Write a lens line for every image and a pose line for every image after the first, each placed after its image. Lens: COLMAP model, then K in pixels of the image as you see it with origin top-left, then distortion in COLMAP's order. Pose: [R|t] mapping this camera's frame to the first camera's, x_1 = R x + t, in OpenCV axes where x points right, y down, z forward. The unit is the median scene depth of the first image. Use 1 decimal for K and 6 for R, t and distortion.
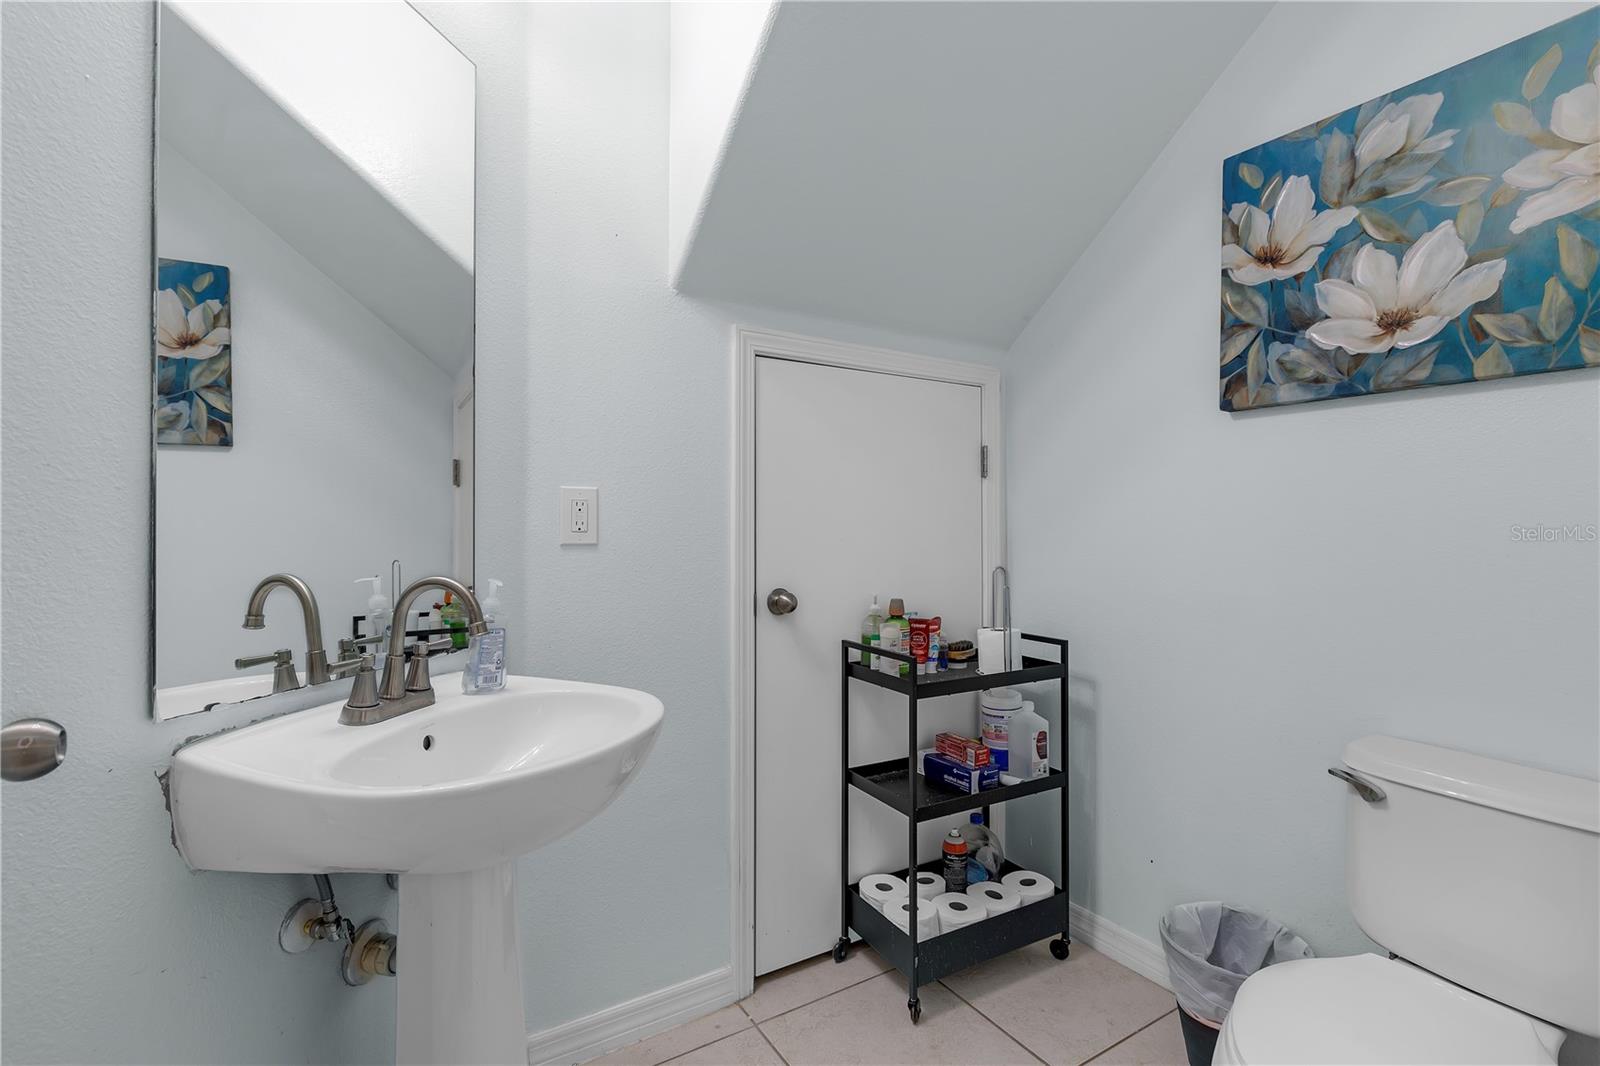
lens RADIAL K [[712.2, 0, 804.0], [0, 712.2, 521.0], [0, 0, 1]] dist [0.000668, -0.000118]
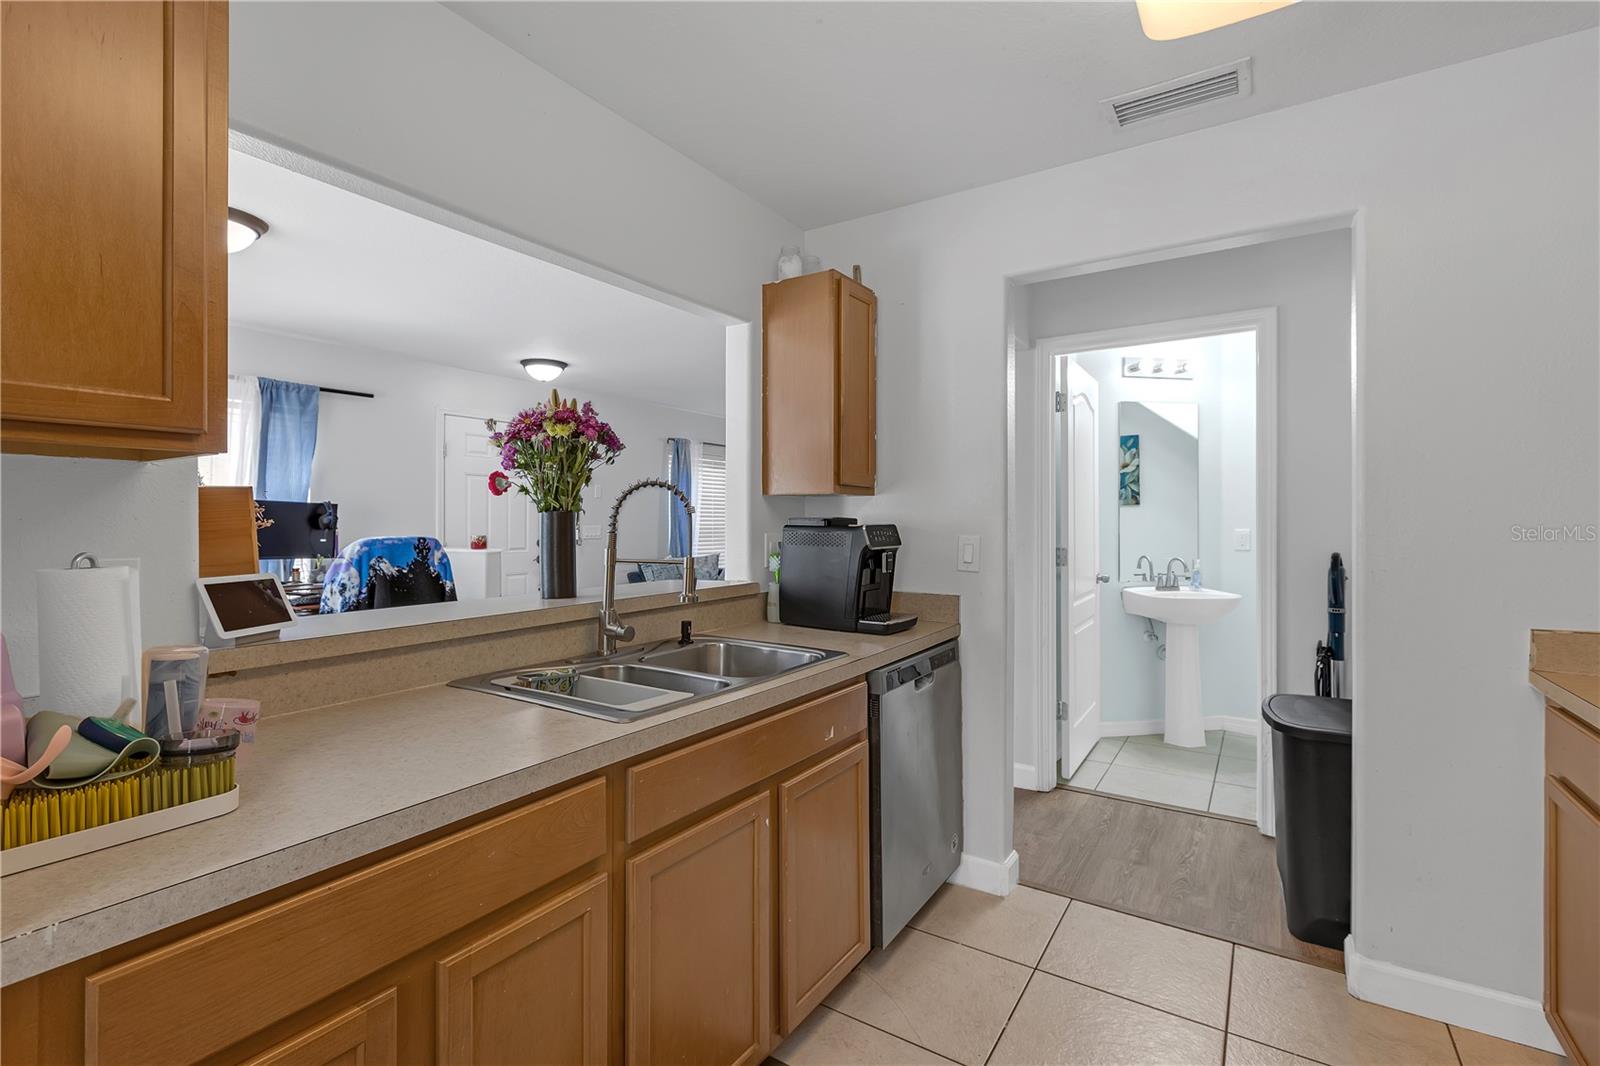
lens RADIAL K [[712.2, 0, 804.0], [0, 712.2, 521.0], [0, 0, 1]] dist [0.000668, -0.000118]
pose [[0.424779, 0.006909, -0.905271, 0.968368], [-0.000743, 0.999973, 0.007283, -0.069288], [0.905297, -0.002421, 0.424773, -1.137353]]
